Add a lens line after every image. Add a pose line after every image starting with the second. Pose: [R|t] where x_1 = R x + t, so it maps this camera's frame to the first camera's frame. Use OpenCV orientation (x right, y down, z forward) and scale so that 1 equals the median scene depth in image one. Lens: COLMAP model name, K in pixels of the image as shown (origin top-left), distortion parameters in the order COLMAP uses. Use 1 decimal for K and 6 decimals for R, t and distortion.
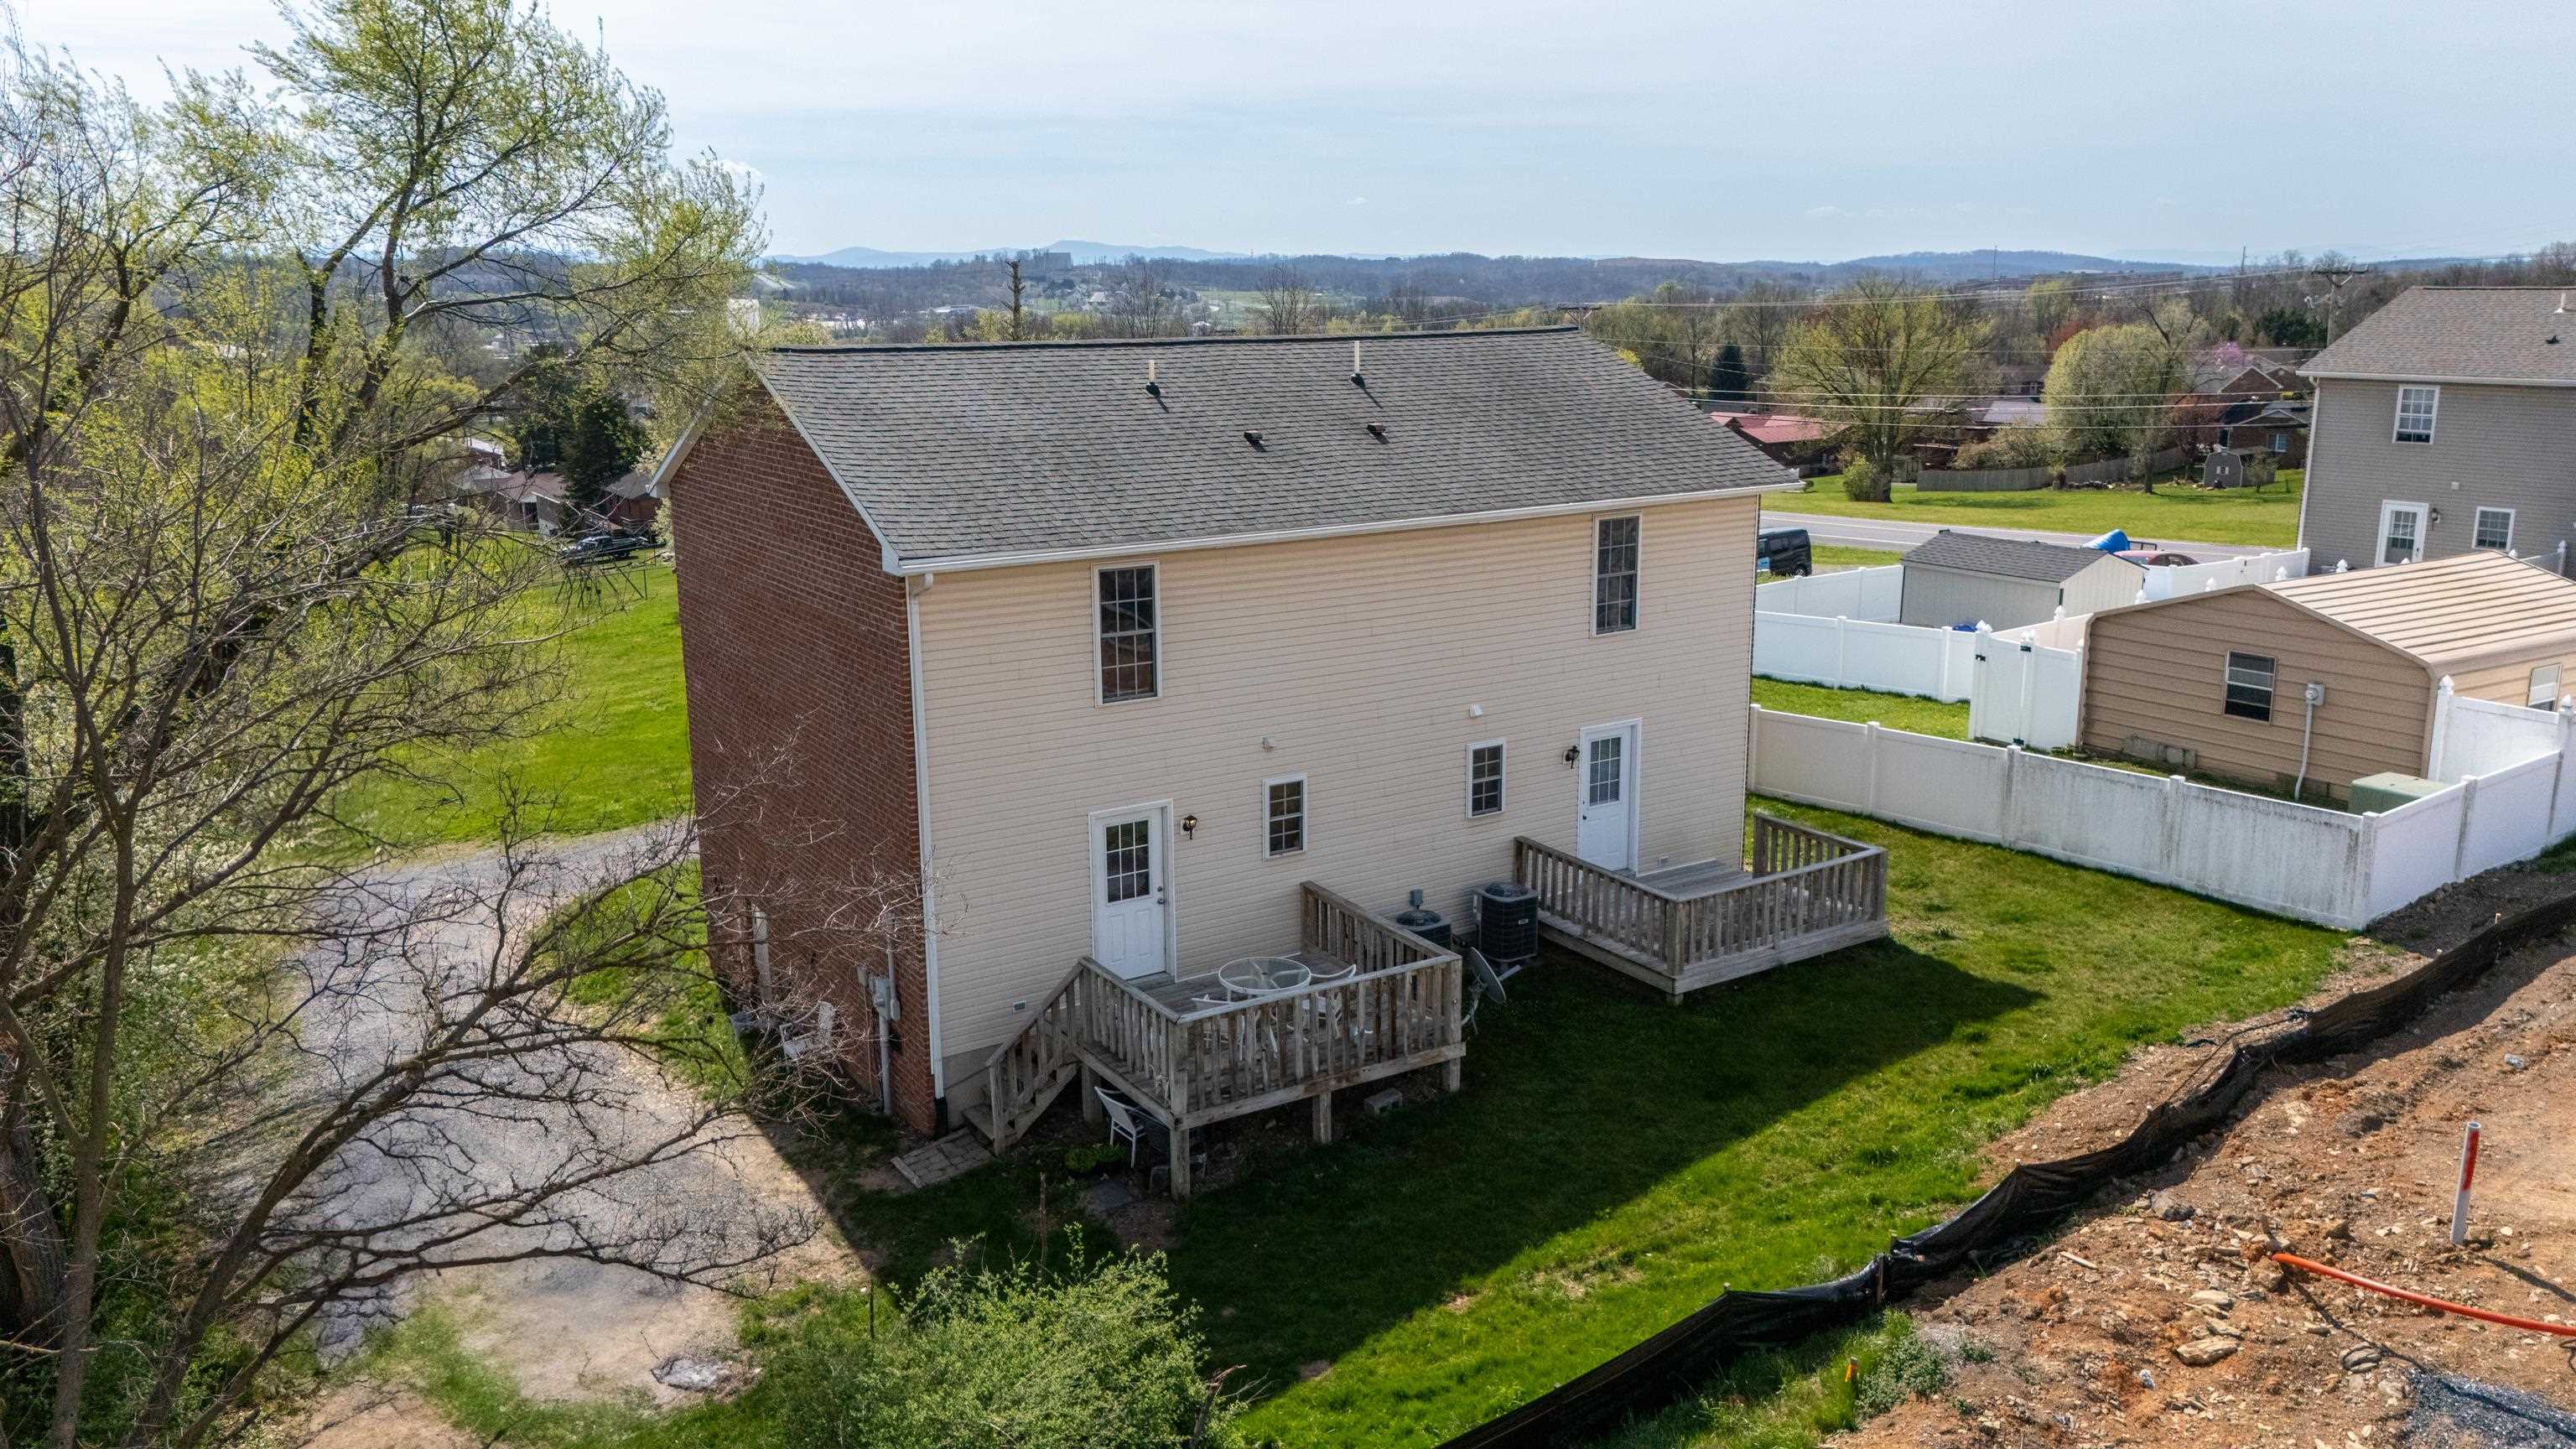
lens RADIAL K [[1899.6, 0, 1290.7], [0, 1899.6, 723.0], [0, 0, 1]] dist [0.076217, -0.075172]
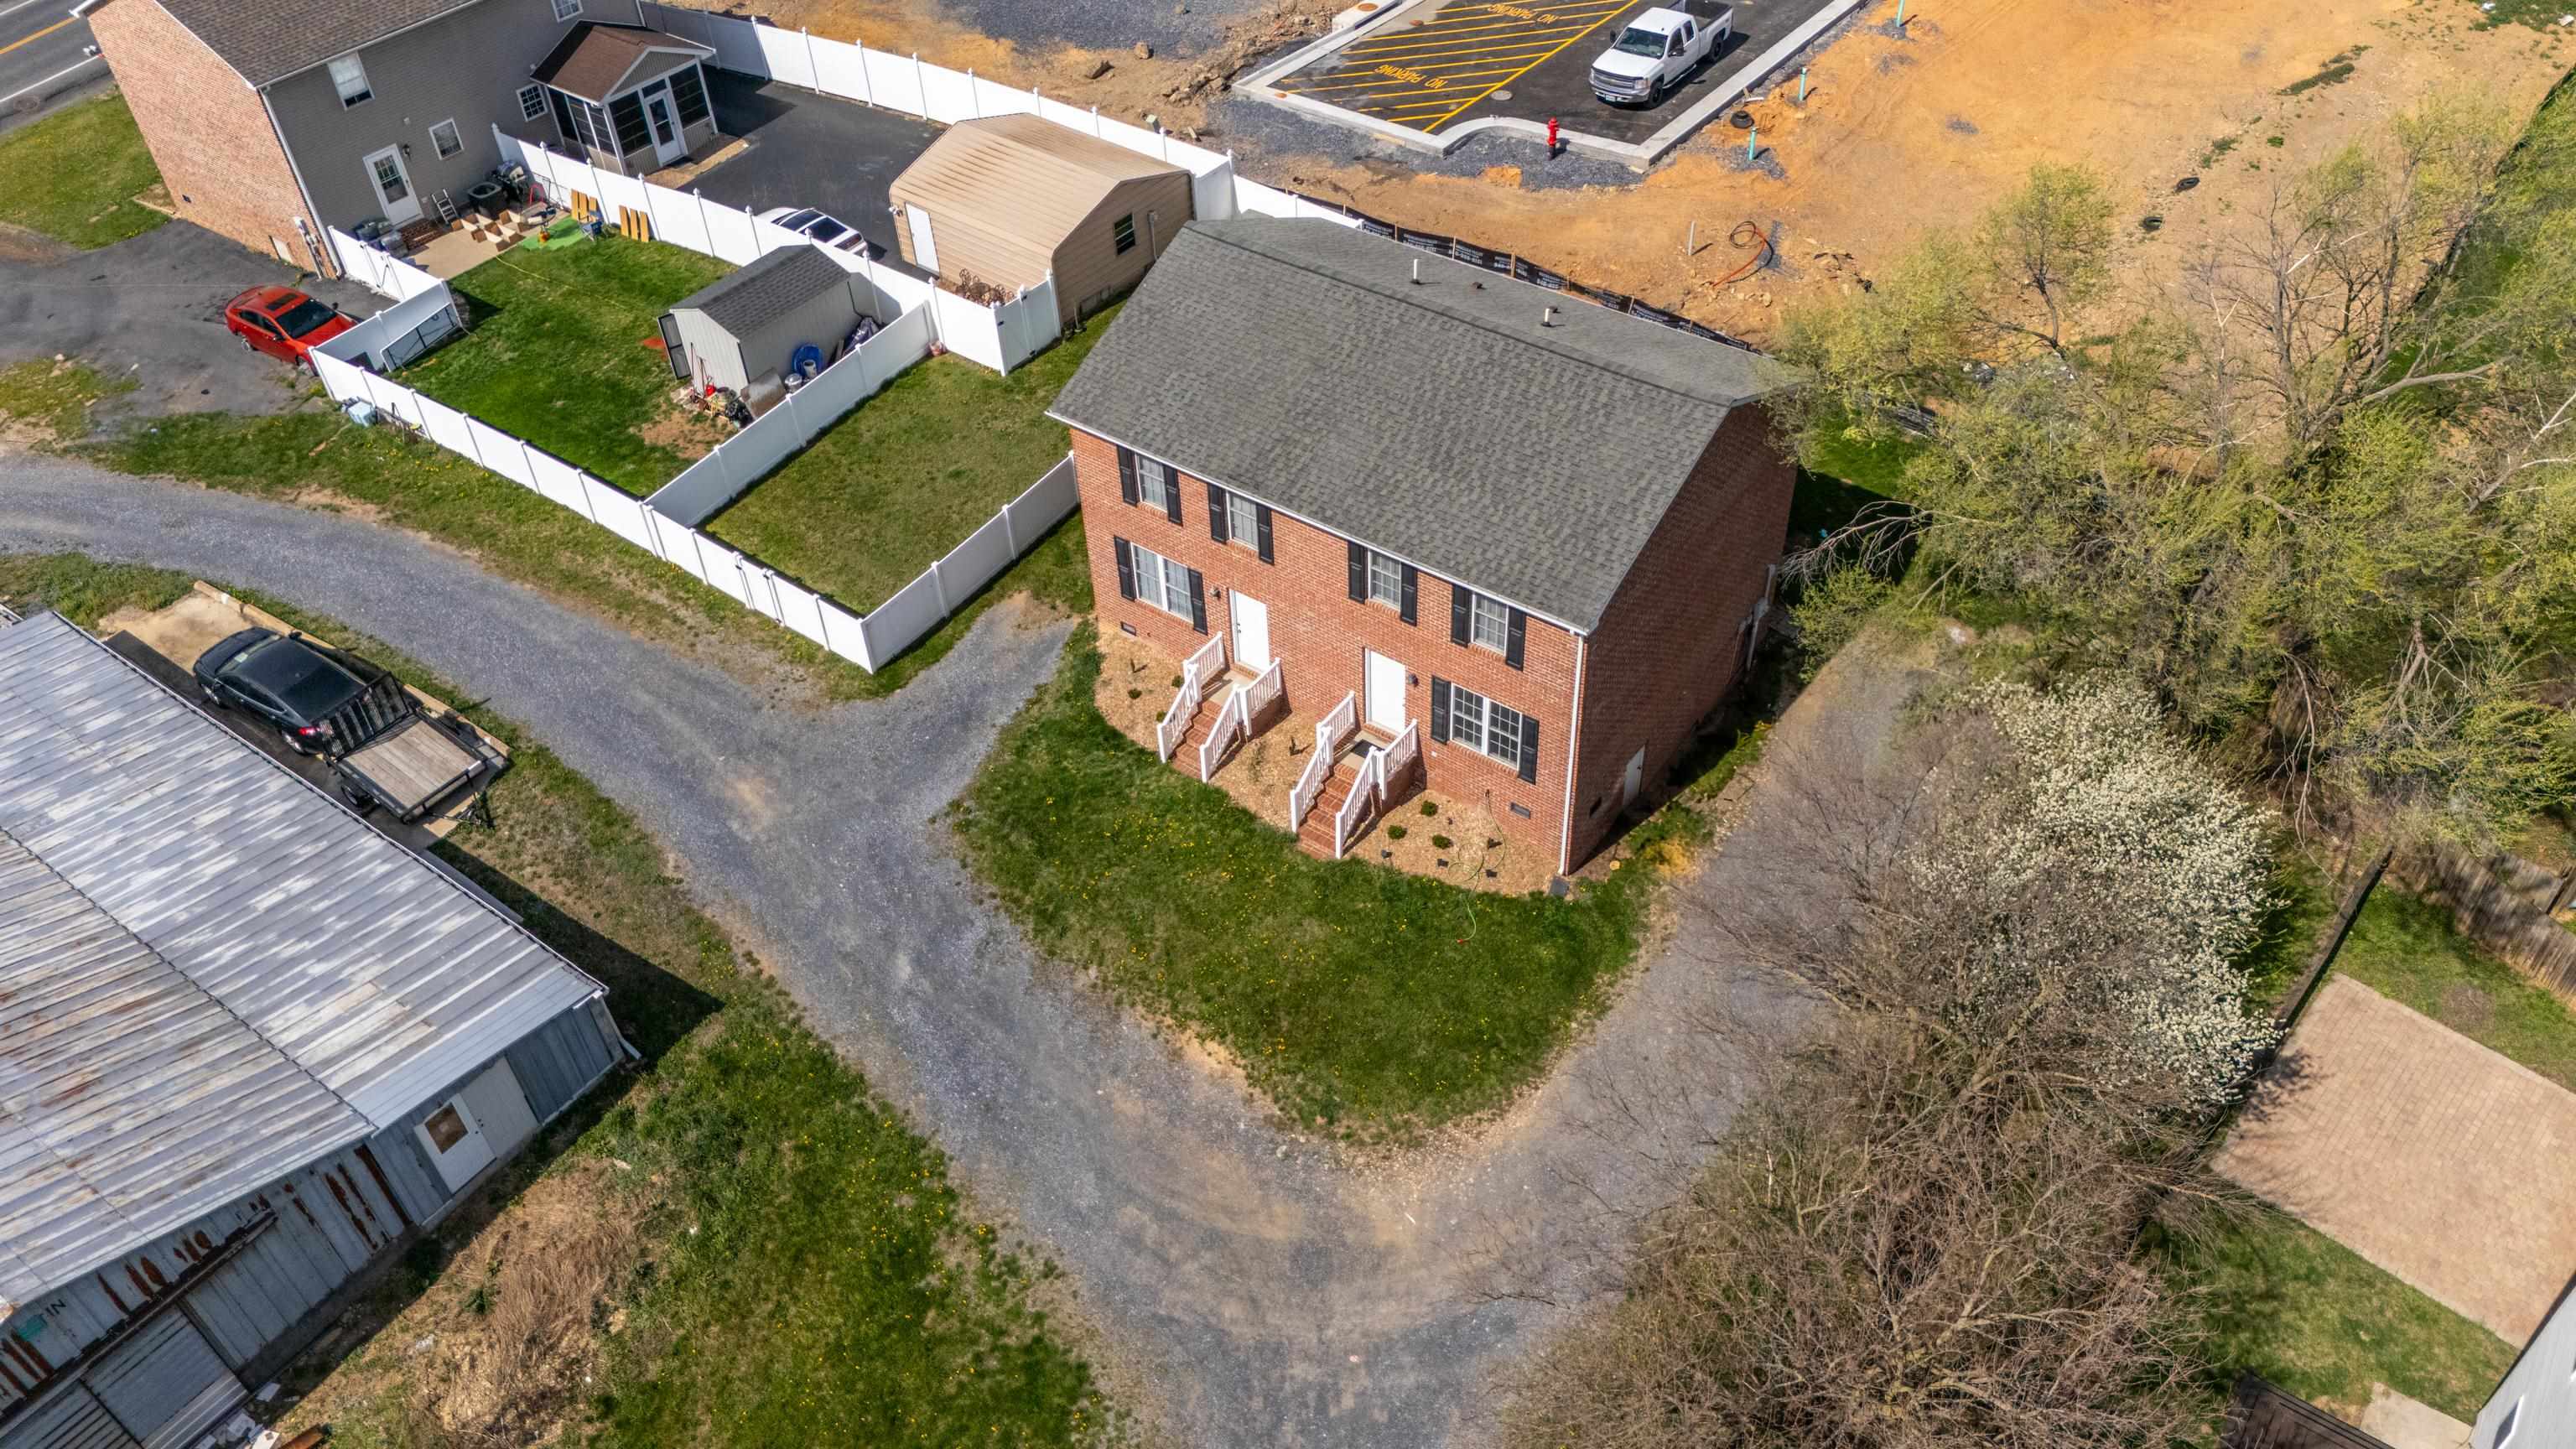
lens RADIAL K [[1899.6, 0, 1290.7], [0, 1899.6, 723.0], [0, 0, 1]] dist [0.076217, -0.075172]
pose [[-0.359199, -0.610773, 0.705643, -1.441491], [0.250198, 0.665405, 0.703304, -1.227029], [-0.899098, 0.429176, -0.086198, 1.600474]]
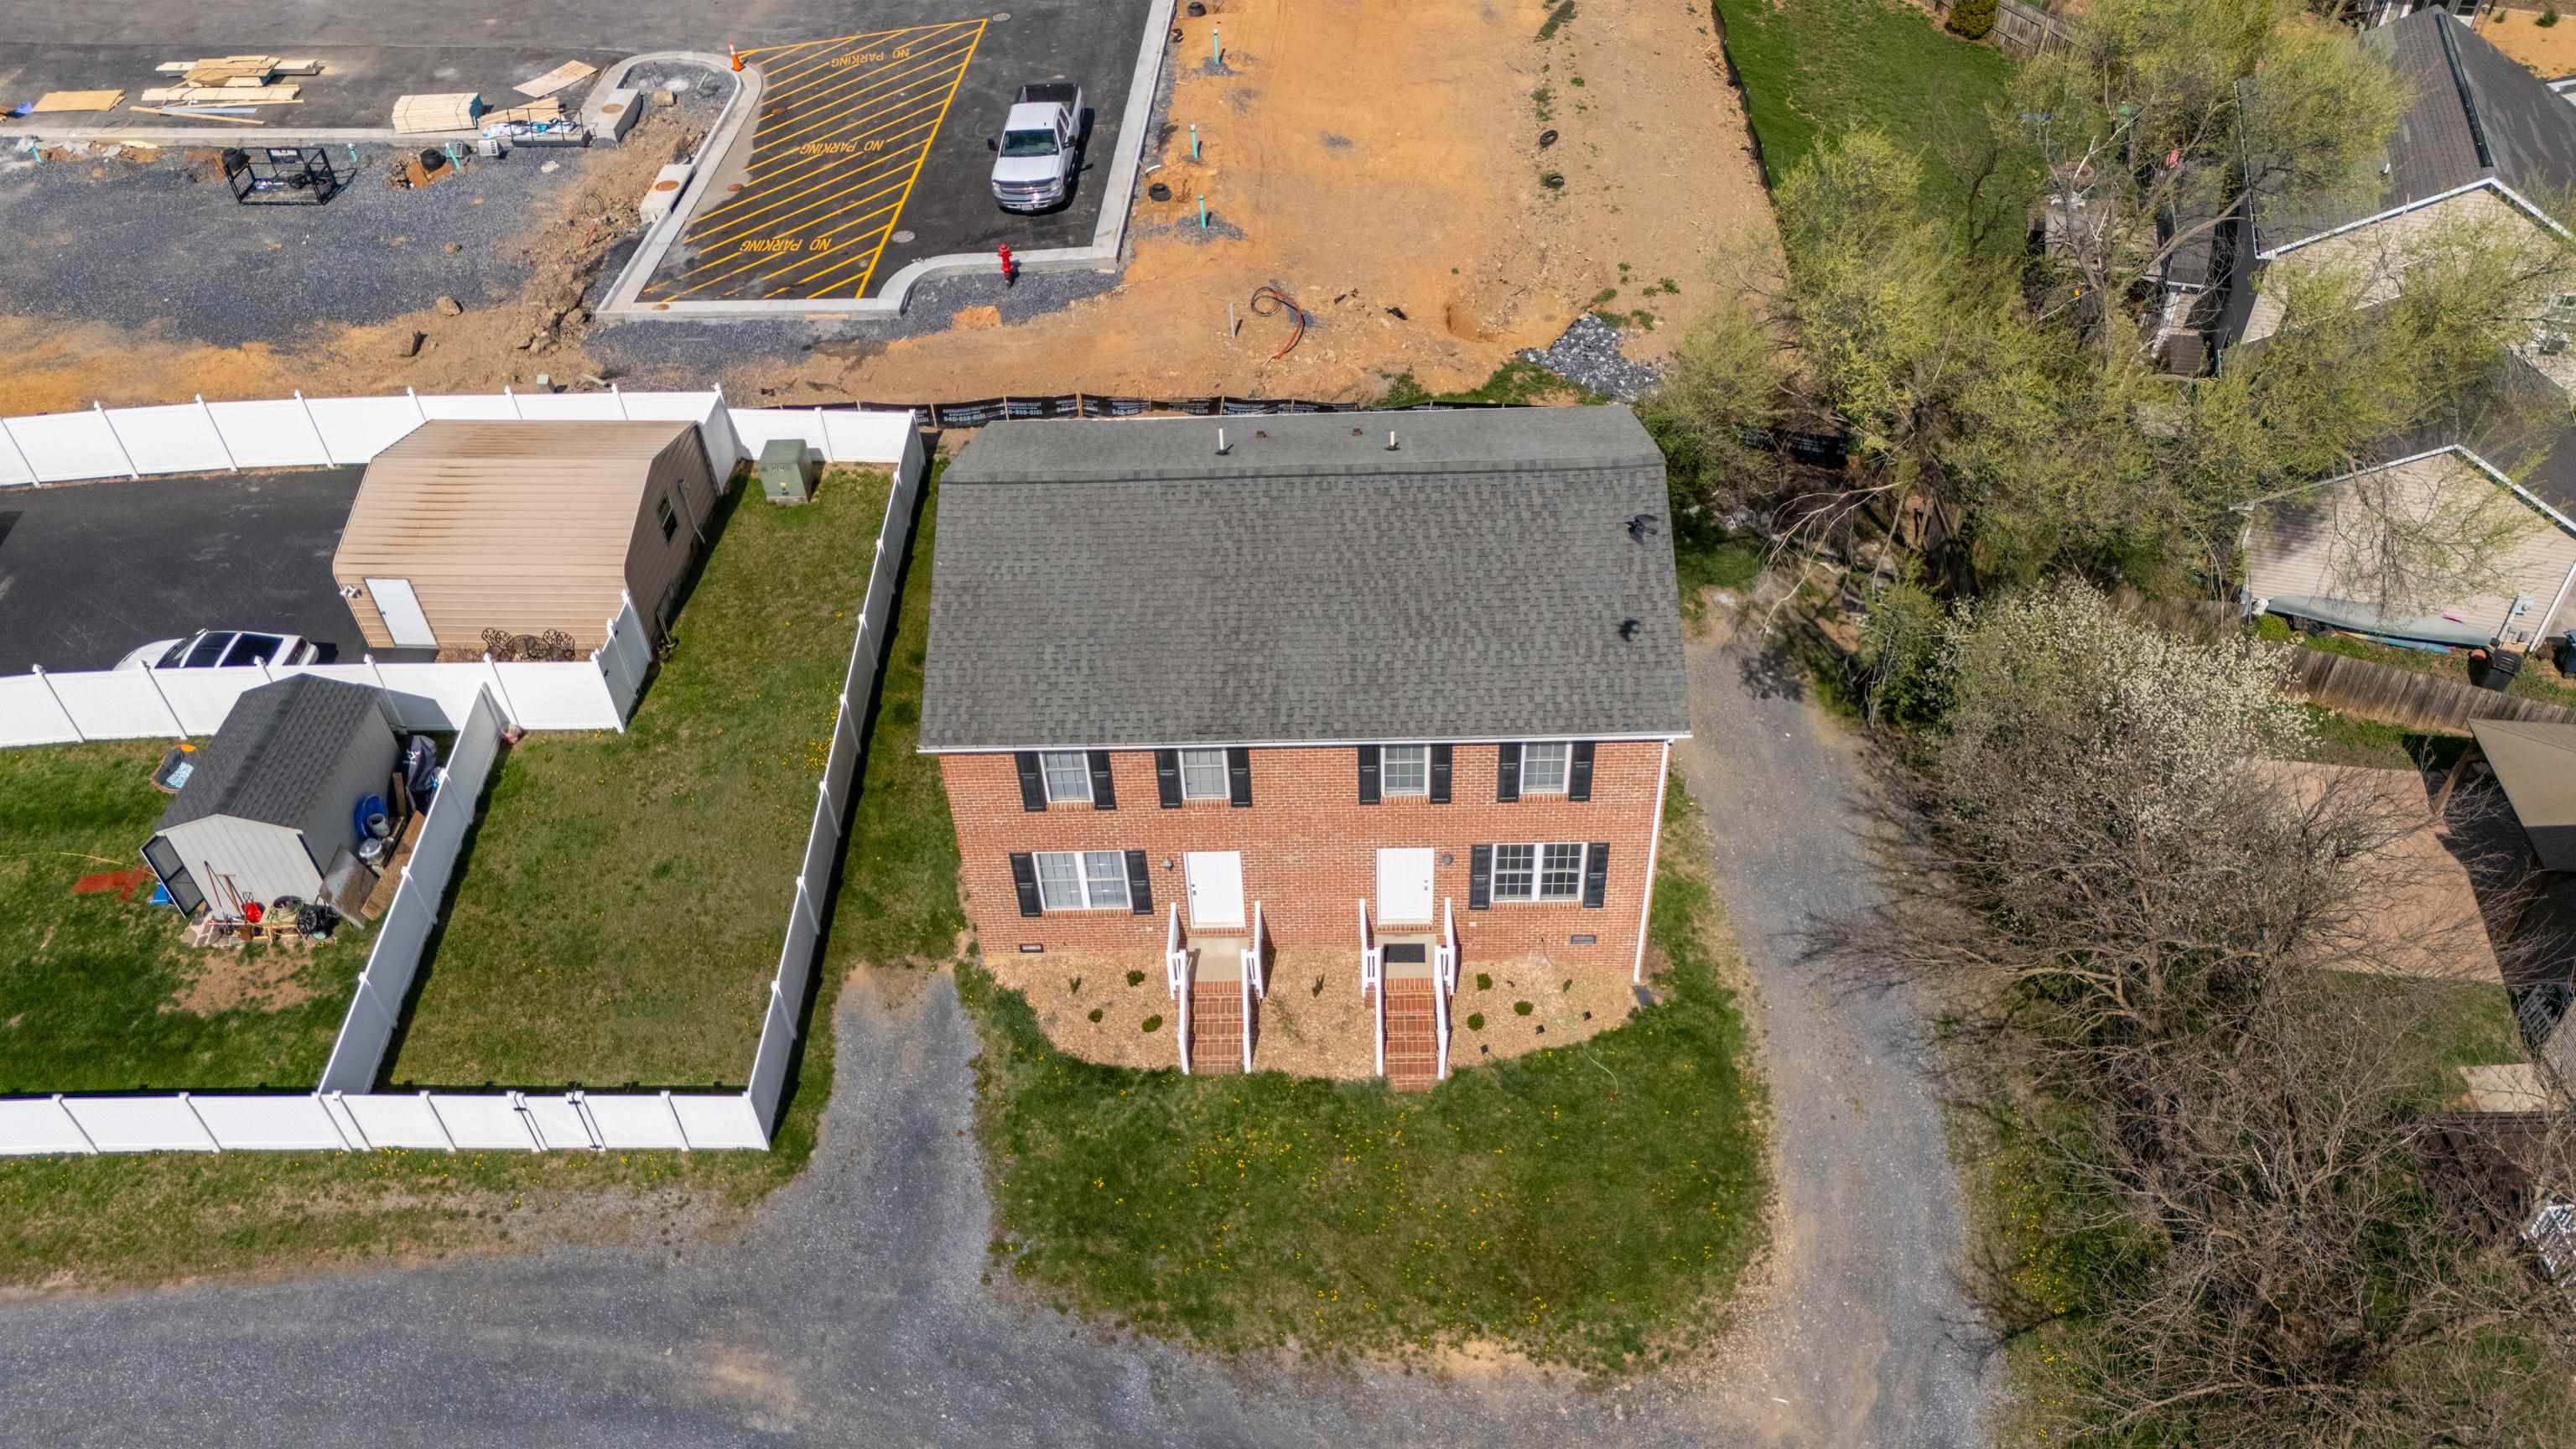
lens RADIAL K [[1908.8, 0, 1289.0], [0, 1908.8, 715.6], [0, 0, 1]] dist [0.071744, -0.071163]
pose [[-0.836884, -0.334881, 0.432989, -0.772723], [0.168367, 0.595189, 0.785750, -1.324264], [-0.520843, 0.730483, -0.441721, 1.999359]]
